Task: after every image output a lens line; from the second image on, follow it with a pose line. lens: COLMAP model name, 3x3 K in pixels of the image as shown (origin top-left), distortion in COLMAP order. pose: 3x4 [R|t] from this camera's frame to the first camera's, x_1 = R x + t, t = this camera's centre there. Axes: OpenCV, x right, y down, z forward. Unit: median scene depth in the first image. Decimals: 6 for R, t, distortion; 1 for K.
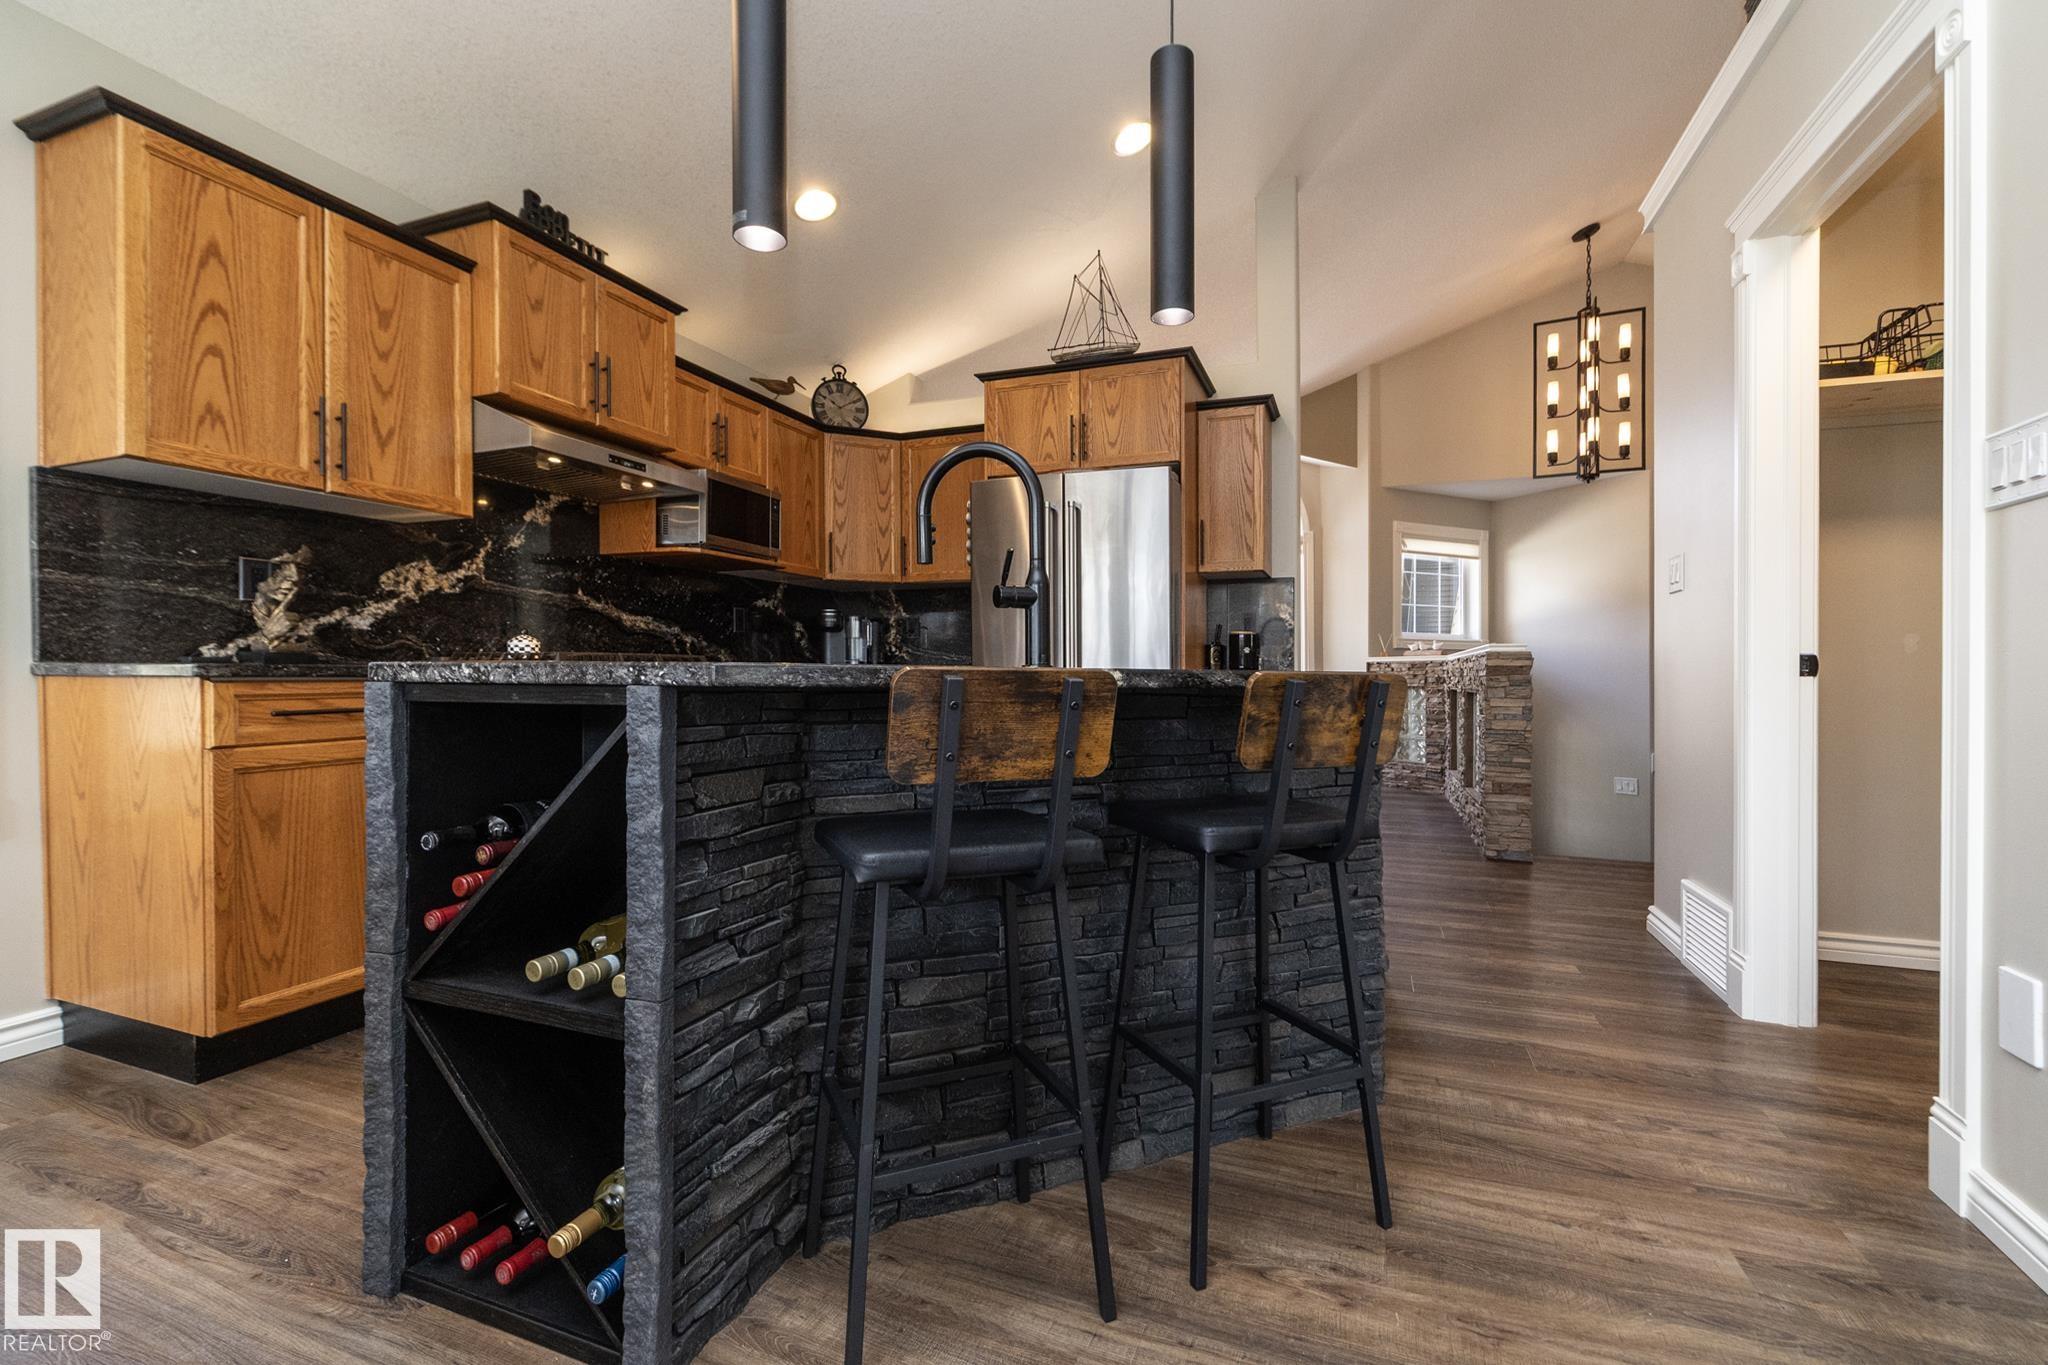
lens RADIAL K [[872.4, 0, 1020.6], [0, 872.4, 683.4], [0, 0, 1]] dist [-0.003184, 0.000365]
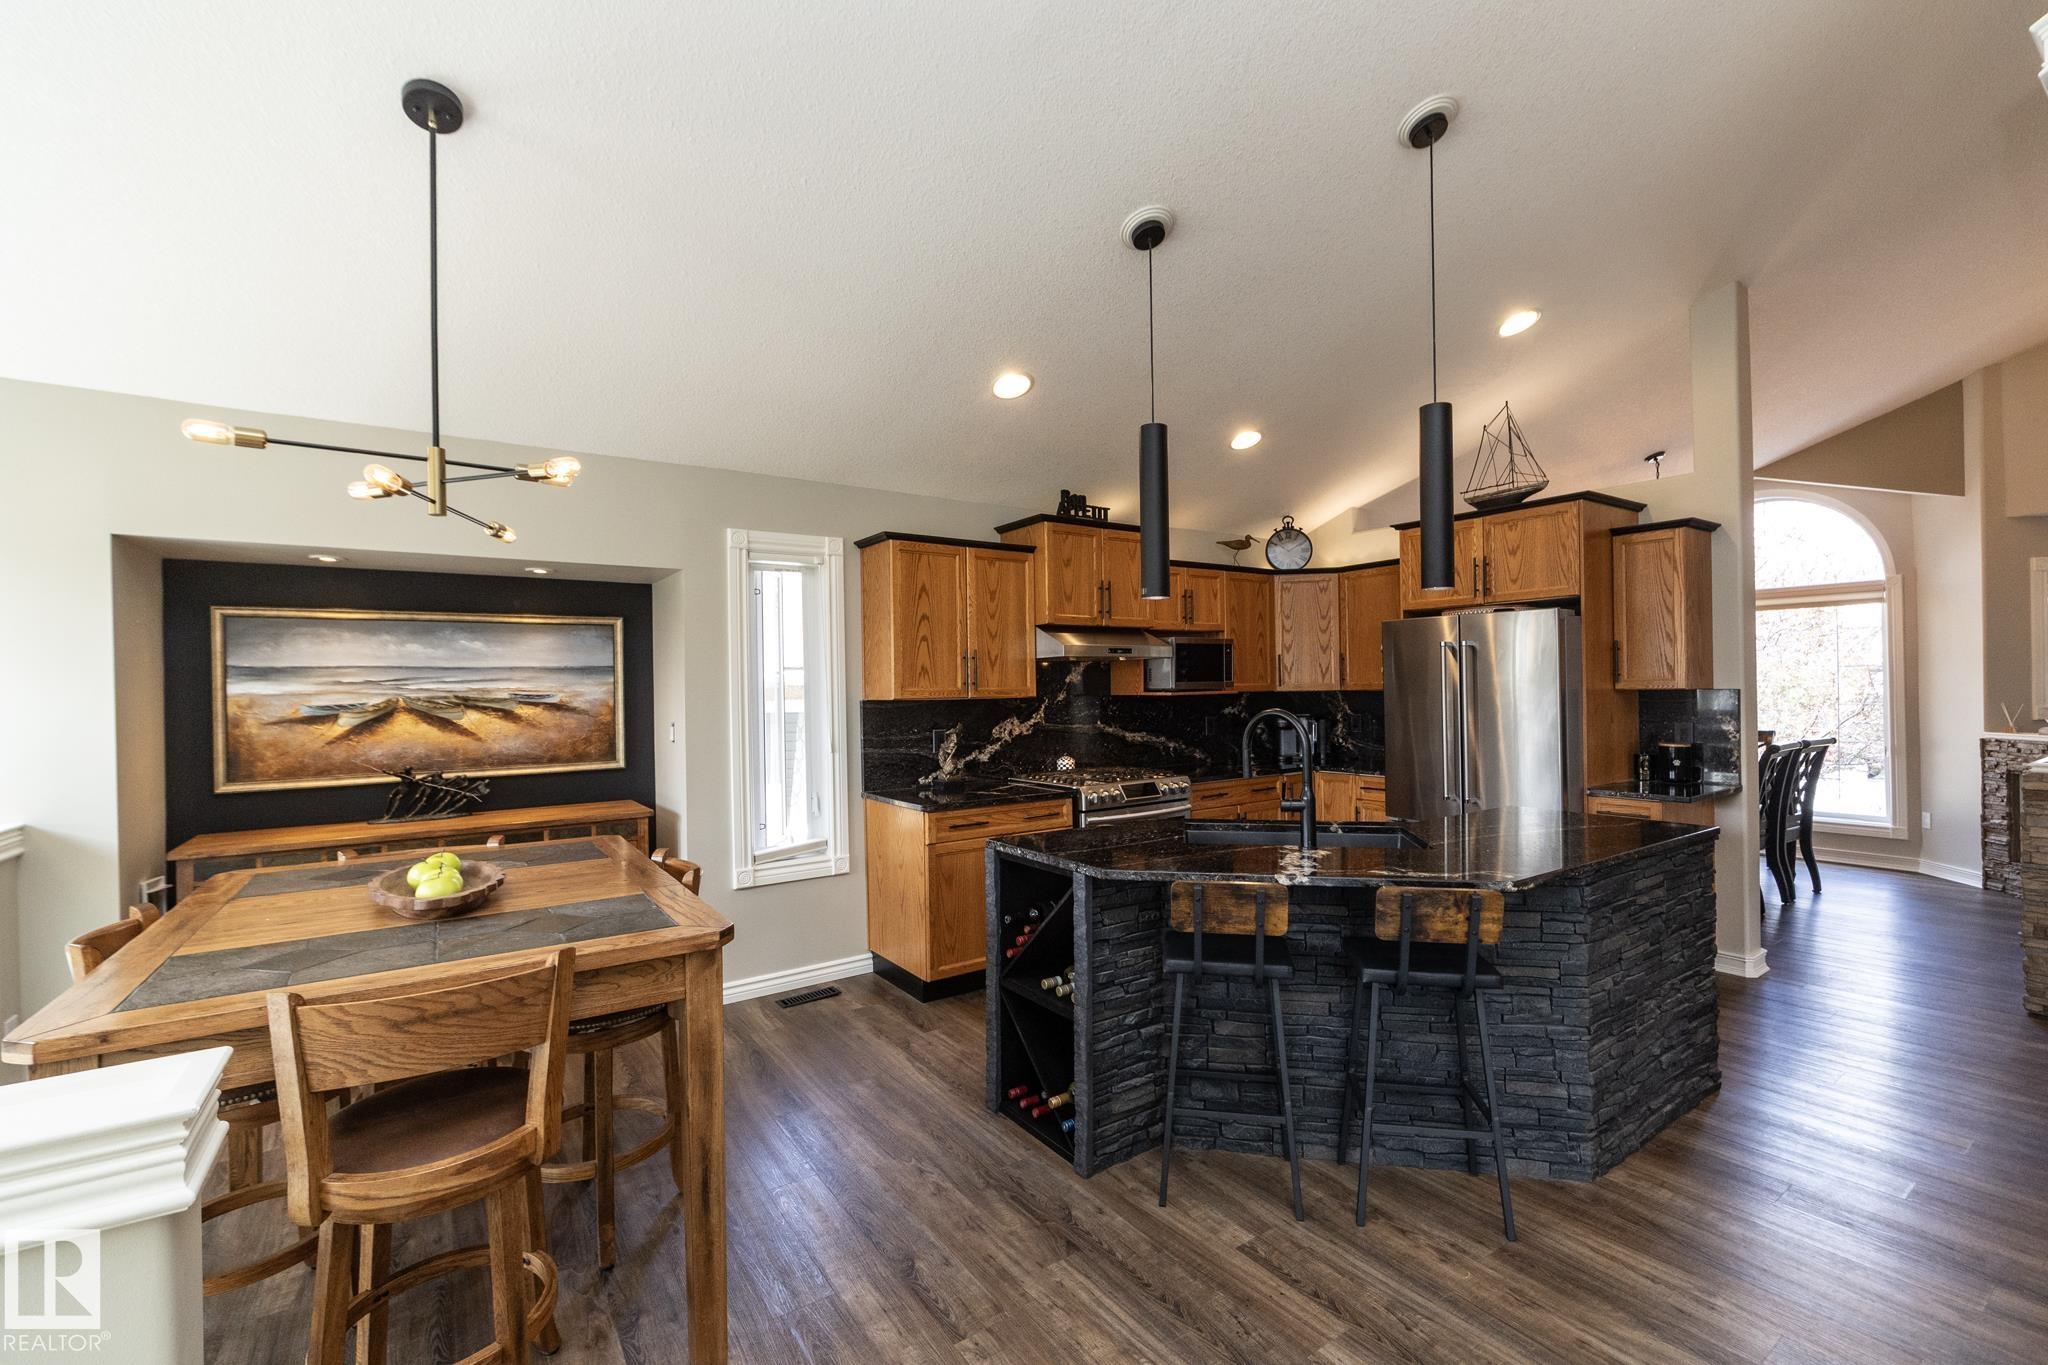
lens RADIAL K [[872.4, 0, 1036.2], [0, 872.4, 685.5], [0, 0, 1]] dist [-0.003184, 0.000365]
pose [[0.830896, -0.014080, -0.556250, 0.433228], [0.009213, 0.999891, -0.011548, -0.261911], [0.556351, 0.004470, 0.830935, -0.563718]]
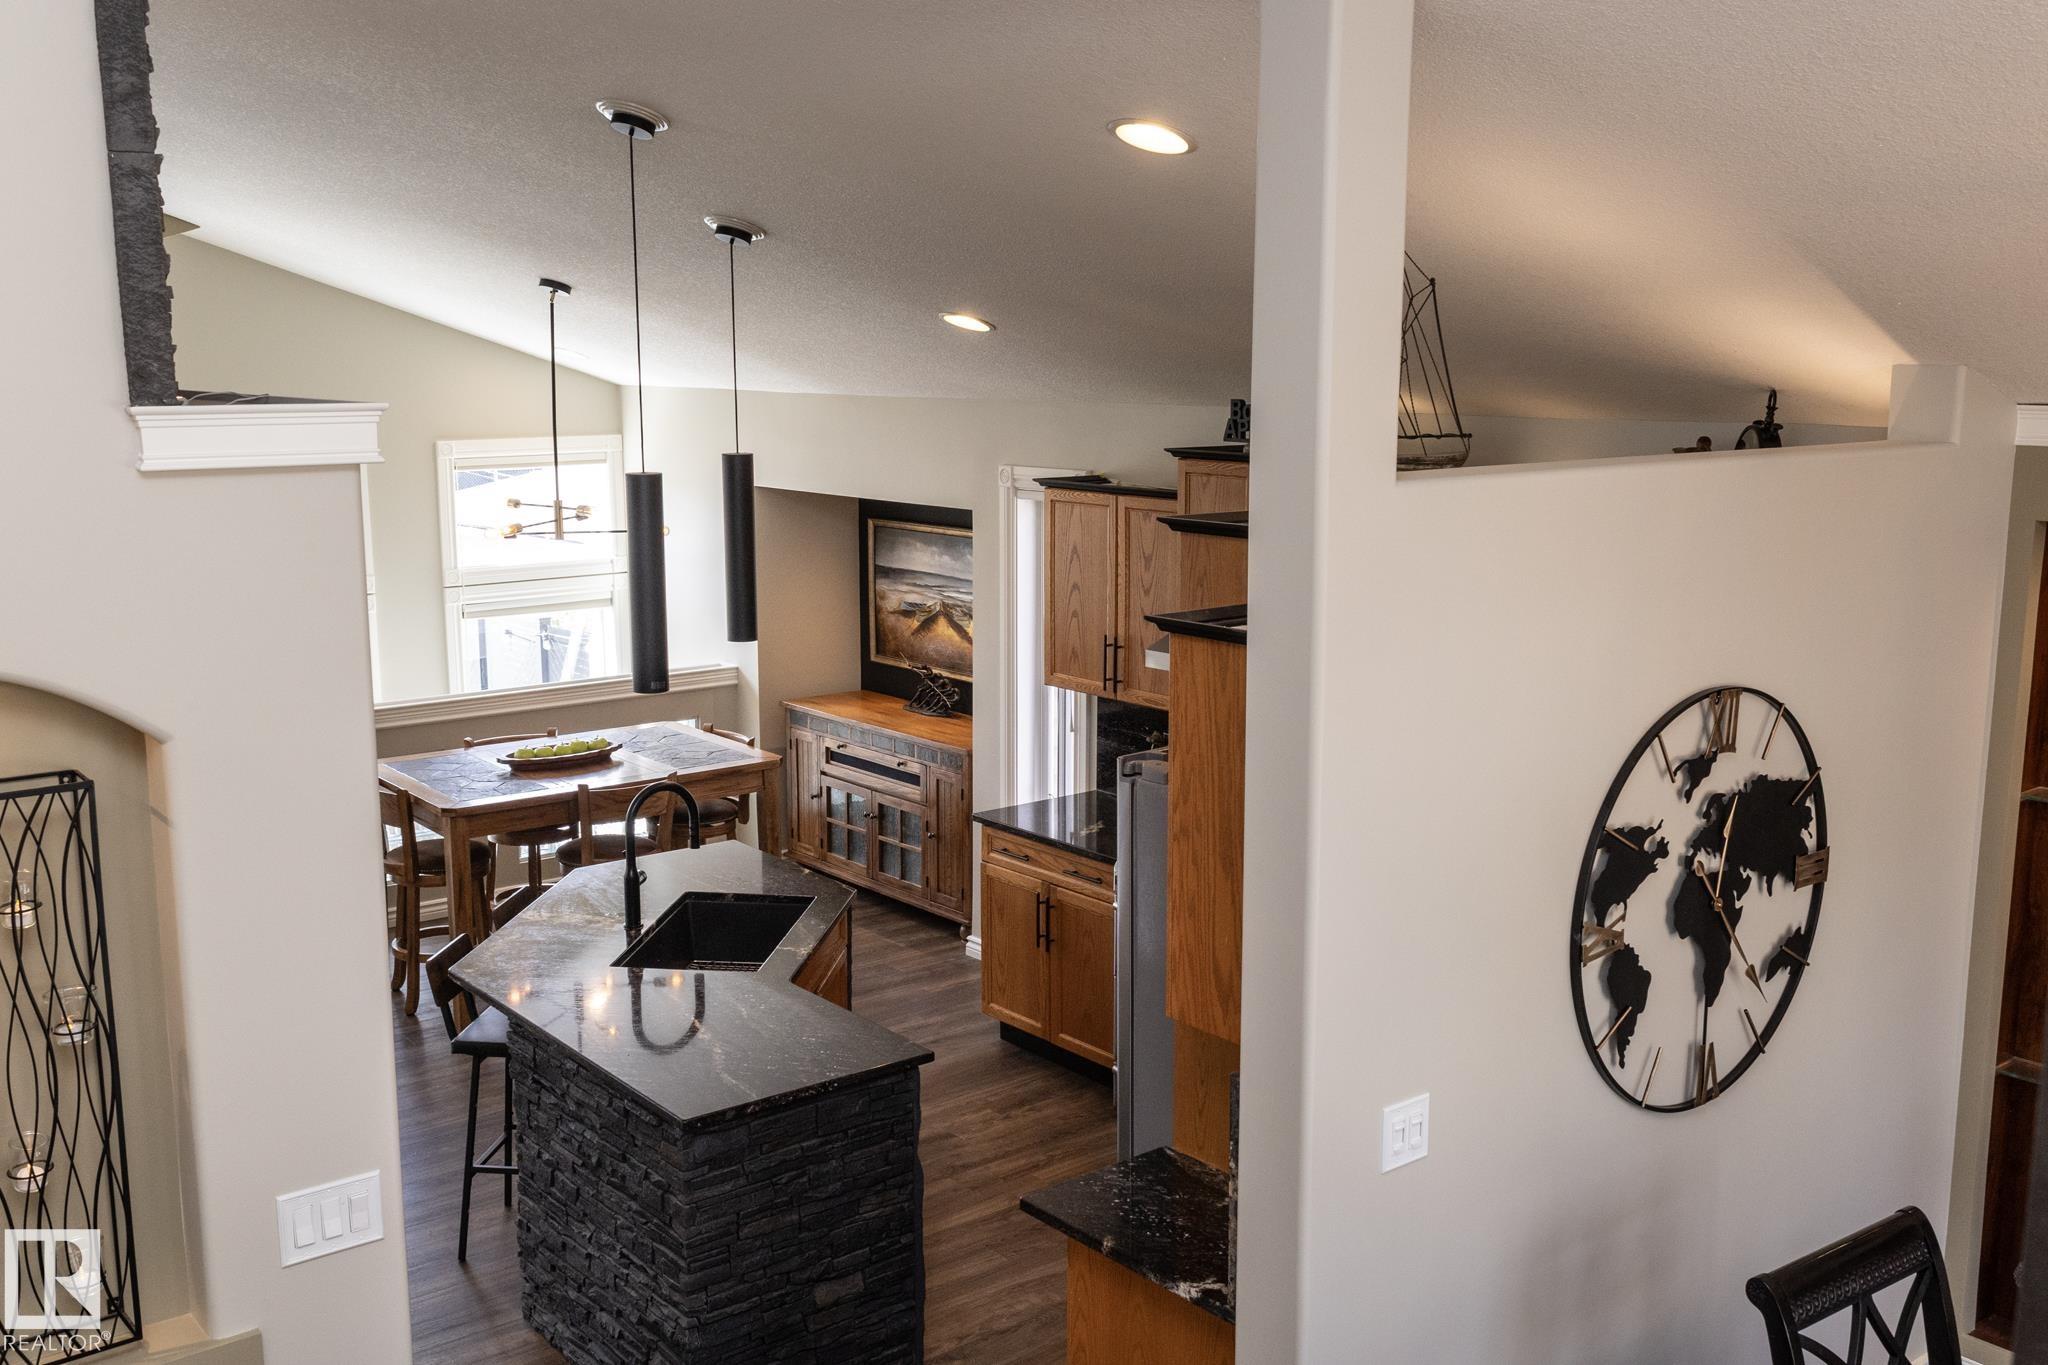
lens RADIAL K [[1931.7, 0, 1017.4], [0, 1931.7, 678.9], [0, 0, 1]] dist [0.005338, 0.000000]
pose [[-0.508990, 0.149213, -0.847741, 2.190888], [-0.007040, 0.984106, 0.177441, -0.929709], [0.860744, 0.096284, -0.499850, 2.799670]]
